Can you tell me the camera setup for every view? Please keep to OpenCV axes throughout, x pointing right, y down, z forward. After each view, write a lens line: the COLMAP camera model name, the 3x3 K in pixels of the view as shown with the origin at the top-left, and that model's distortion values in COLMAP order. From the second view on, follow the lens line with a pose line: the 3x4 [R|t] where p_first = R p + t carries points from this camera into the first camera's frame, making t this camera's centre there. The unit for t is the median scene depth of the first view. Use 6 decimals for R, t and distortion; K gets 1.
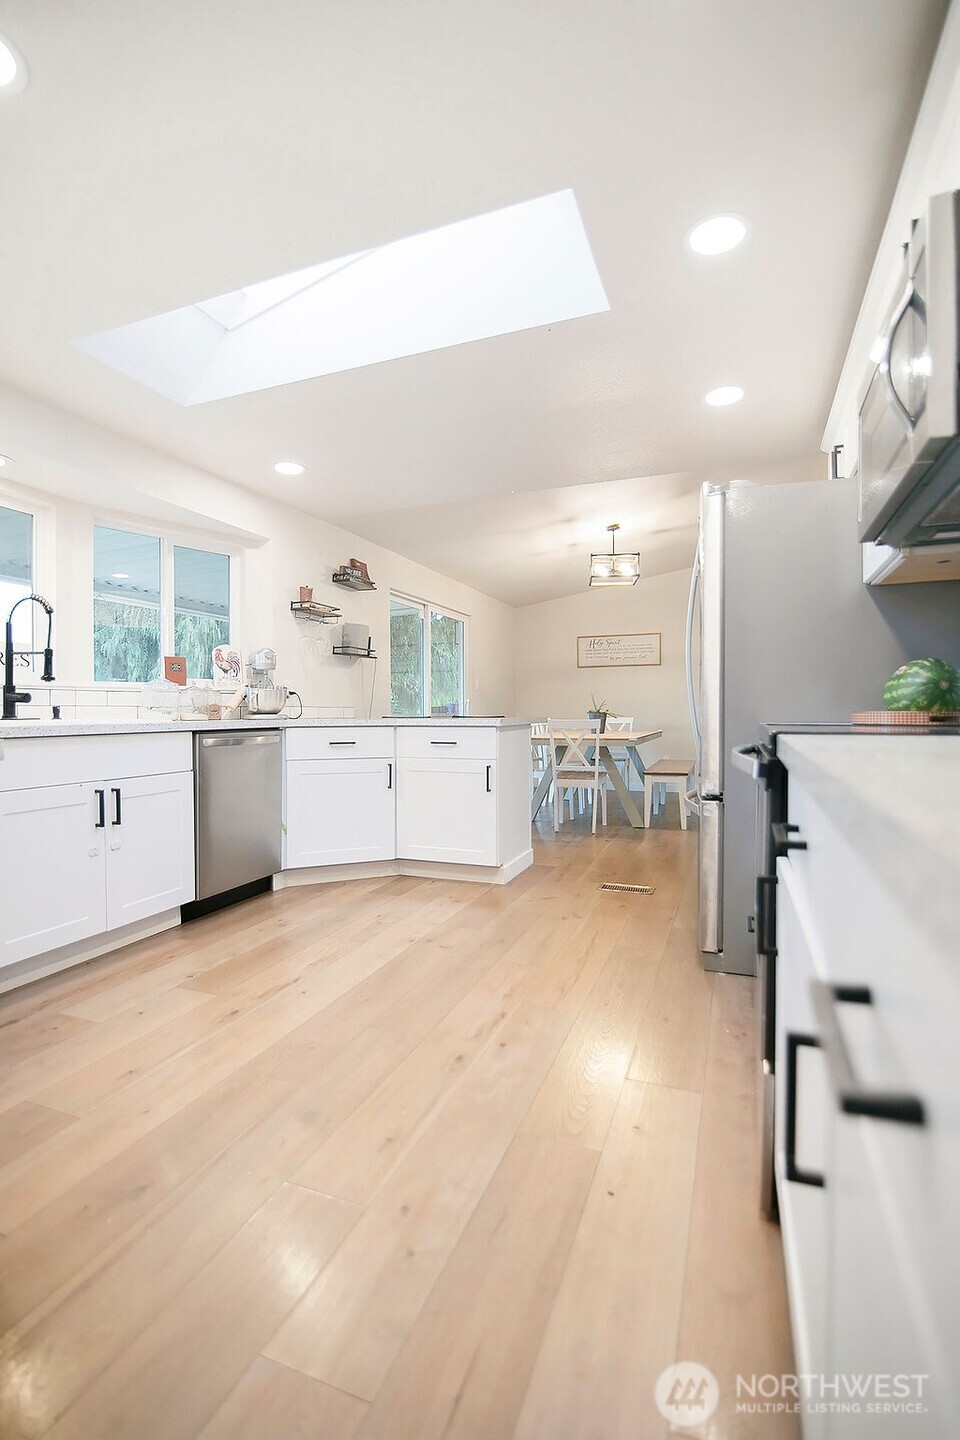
lens RADIAL K [[687.7, 0, 435.9], [0, 687.7, 720.7], [0, 0, 1]] dist [-0.017662, -0.000940]
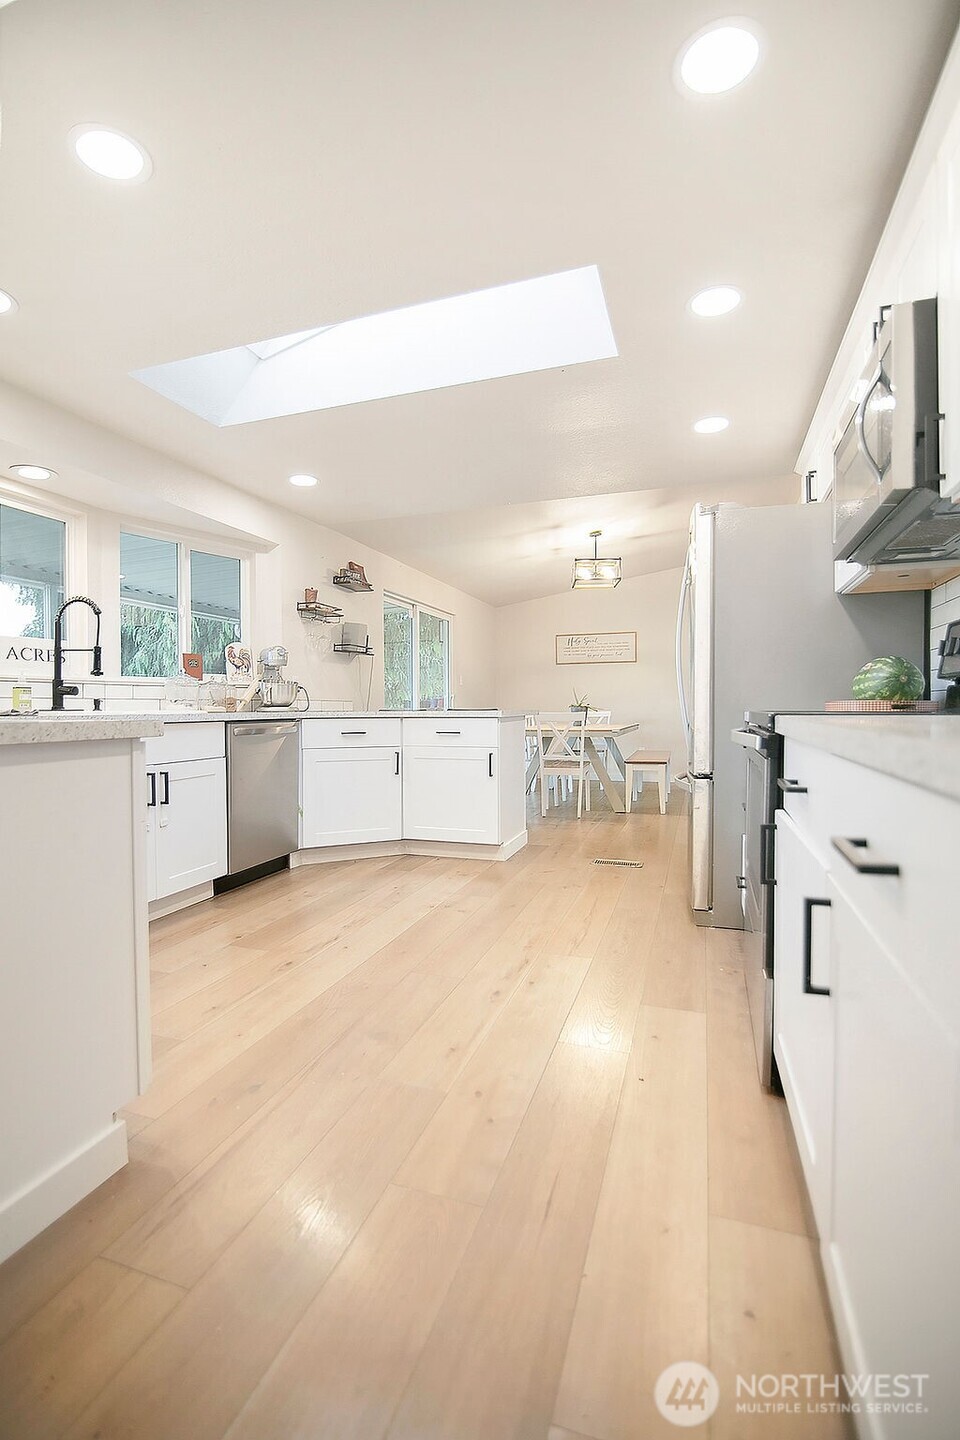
lens RADIAL K [[687.7, 0, 400.0], [0, 687.7, 716.9], [0, 0, 1]] dist [-0.017662, -0.000940]
pose [[0.999993, 0.000455, 0.003705, -0.082678], [-0.000450, 0.999999, -0.001511, 0.010787], [-0.003705, 0.001510, 0.999992, -0.110590]]
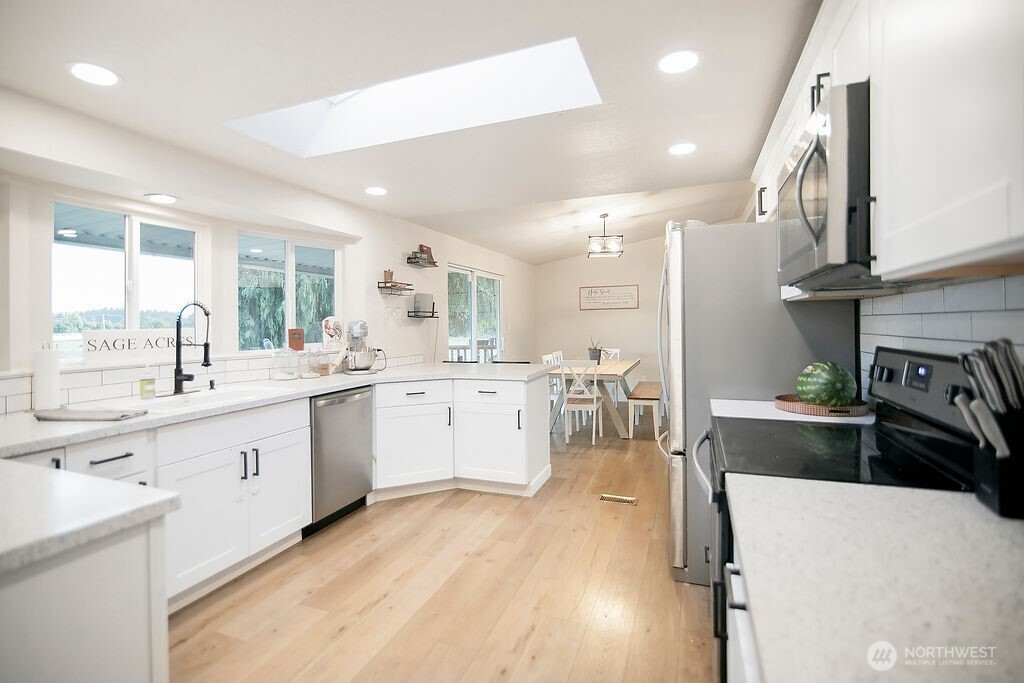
lens RADIAL K [[489.0, 0, 485.0], [0, 489.0, 313.0], [0, 0, 1]] dist [-0.017662, -0.000940]
pose [[0.999891, -0.006408, 0.013331, -0.007134], [0.006706, 0.999726, -0.022436, -0.135224], [-0.013184, 0.022522, 0.999659, -0.007907]]
